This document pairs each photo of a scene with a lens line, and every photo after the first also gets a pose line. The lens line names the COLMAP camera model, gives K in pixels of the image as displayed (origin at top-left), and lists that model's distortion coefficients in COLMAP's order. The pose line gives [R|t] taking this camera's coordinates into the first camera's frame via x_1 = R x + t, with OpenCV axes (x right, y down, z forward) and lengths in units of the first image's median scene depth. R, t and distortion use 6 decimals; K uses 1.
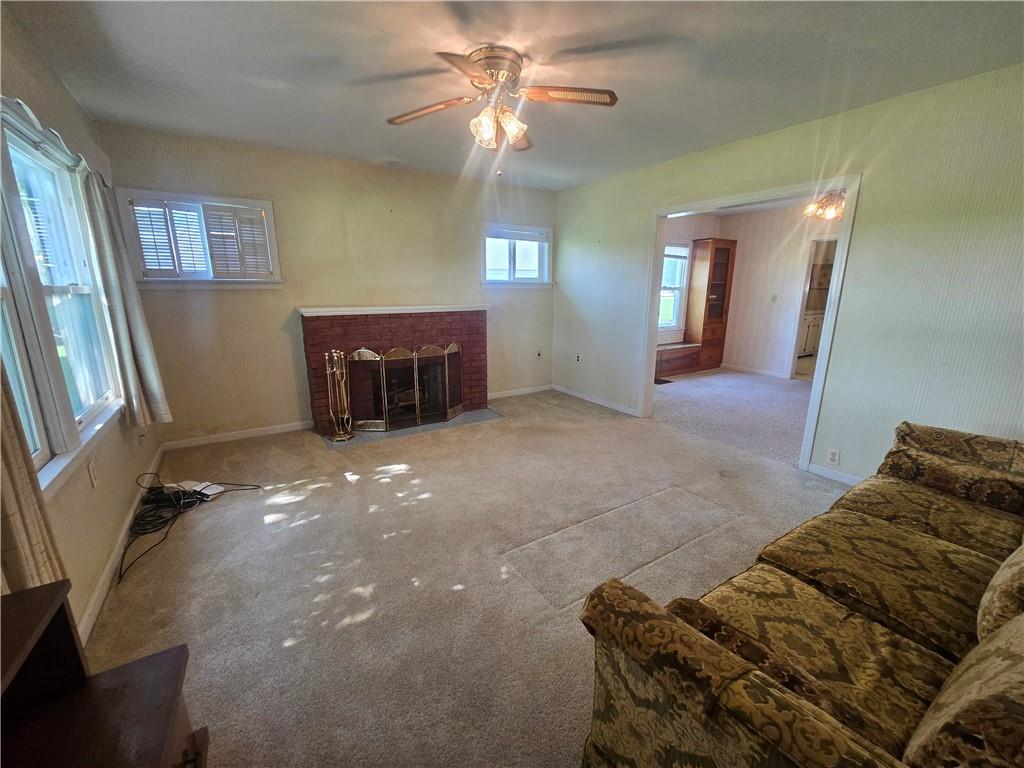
lens RADIAL K [[424.5, 0, 512.1], [0, 424.5, 386.9], [0, 0, 1]] dist [0.001548, 0.000297]
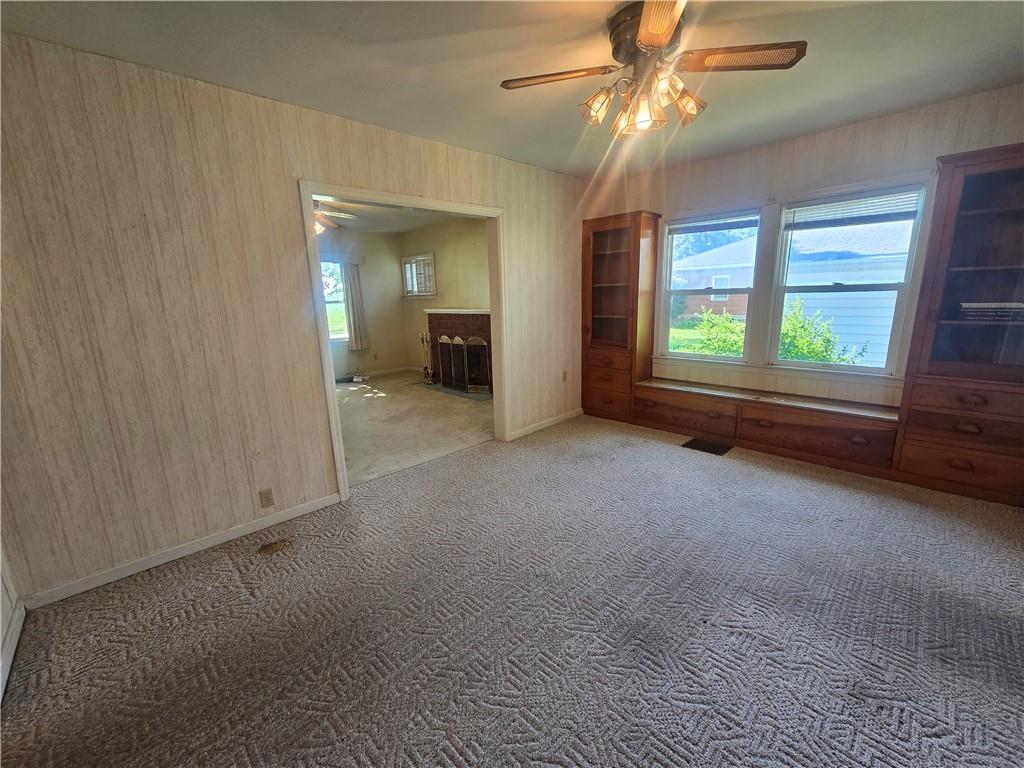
lens RADIAL K [[424.5, 0, 512.1], [0, 424.5, 386.9], [0, 0, 1]] dist [0.001548, 0.000297]
pose [[0.199788, 0.192238, -0.960796, 1.399392], [-0.208145, 0.966512, 0.150099, -0.204206], [0.957476, 0.169997, 0.233111, 0.954042]]
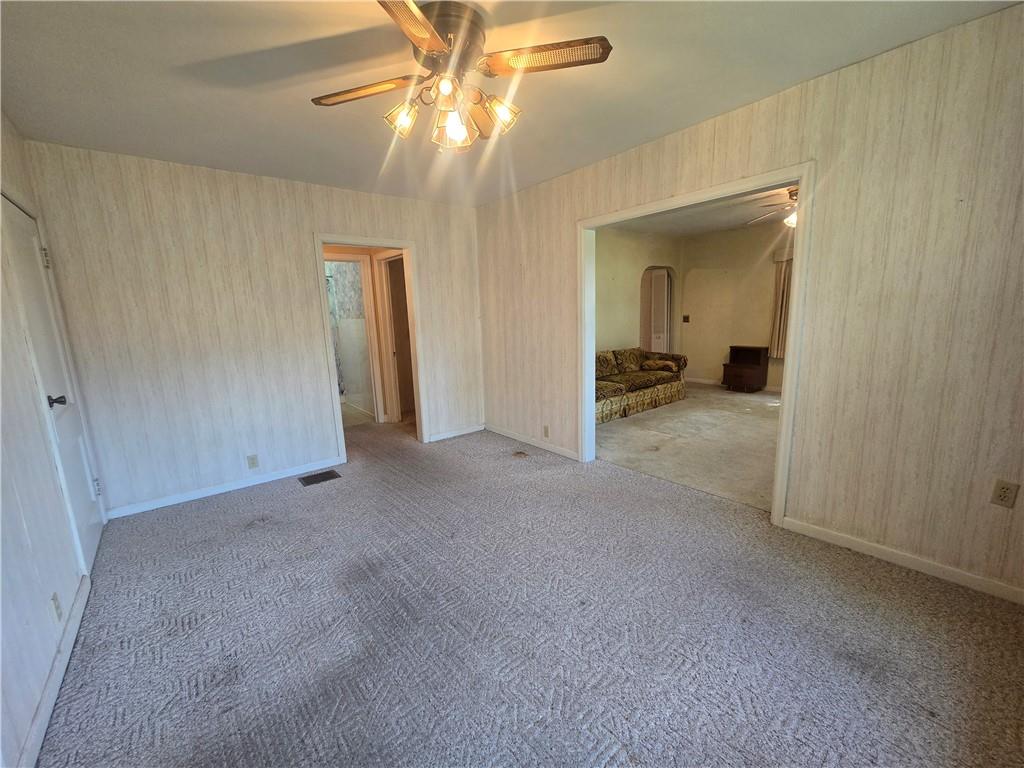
lens RADIAL K [[420.6, 0, 509.7], [0, 420.6, 386.9], [0, 0, 1]] dist [-0.001124, 0.000505]
pose [[-0.993548, 0.042817, -0.105020, 0.884967], [-0.003963, 0.912325, 0.409448, -0.397744], [0.113344, 0.407222, -0.906269, 1.707935]]
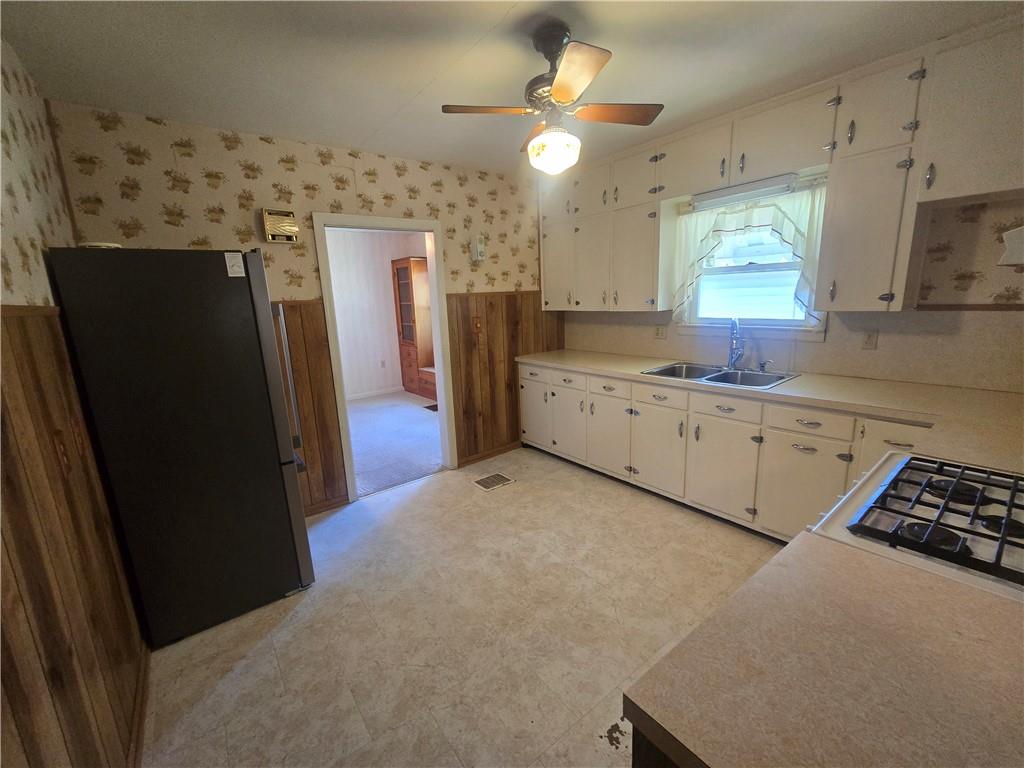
lens RADIAL K [[422.2, 0, 507.8], [0, 422.2, 386.4], [0, 0, 1]] dist [-0.001943, -0.000183]
pose [[0.088231, 0.193441, -0.977137, 2.087991], [-0.201672, 0.964116, 0.172653, -0.410098], [0.975471, 0.181828, 0.124077, 1.690303]]
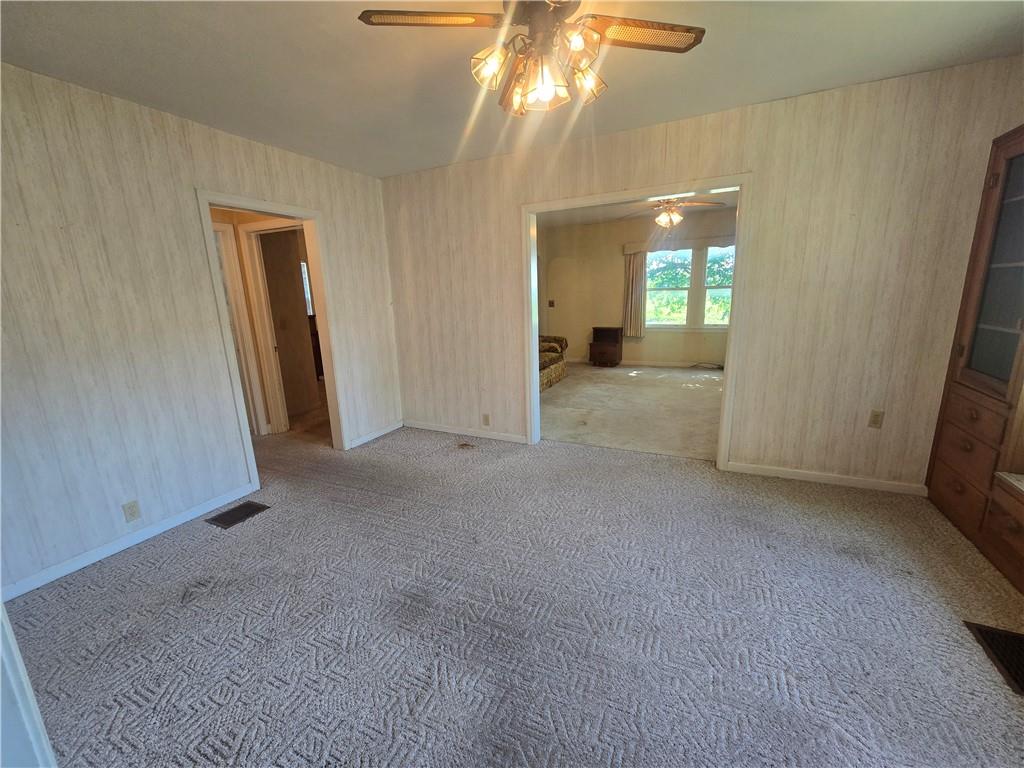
lens RADIAL K [[420.6, 0, 509.7], [0, 420.6, 386.9], [0, 0, 1]] dist [-0.001124, 0.000505]
pose [[-0.854040, 0.132264, -0.503113, 1.162546], [-0.103791, 0.904369, 0.413937, -0.369415], [0.509749, 0.405737, -0.758639, 1.582662]]
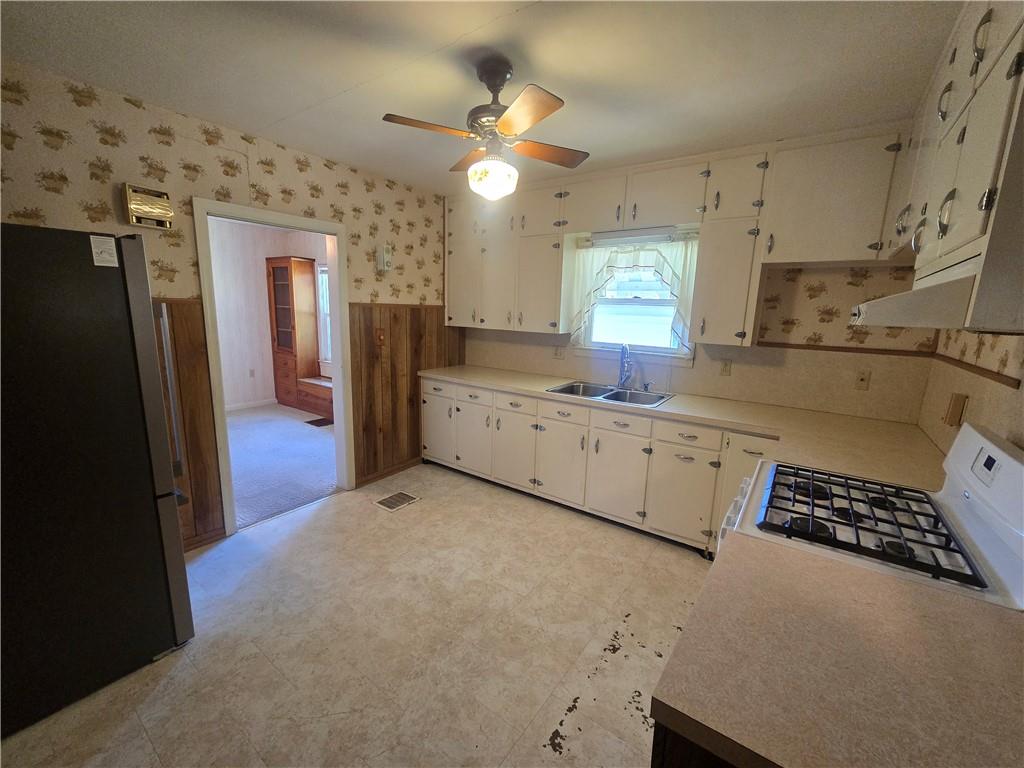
lens RADIAL K [[420.6, 0, 509.7], [0, 420.6, 386.9], [0, 0, 1]] dist [-0.001124, 0.000505]
pose [[0.369876, 0.170642, -0.913276, 2.073861], [-0.253273, 0.964278, 0.077596, -0.401997], [0.893893, 0.202608, 0.399883, 1.620978]]
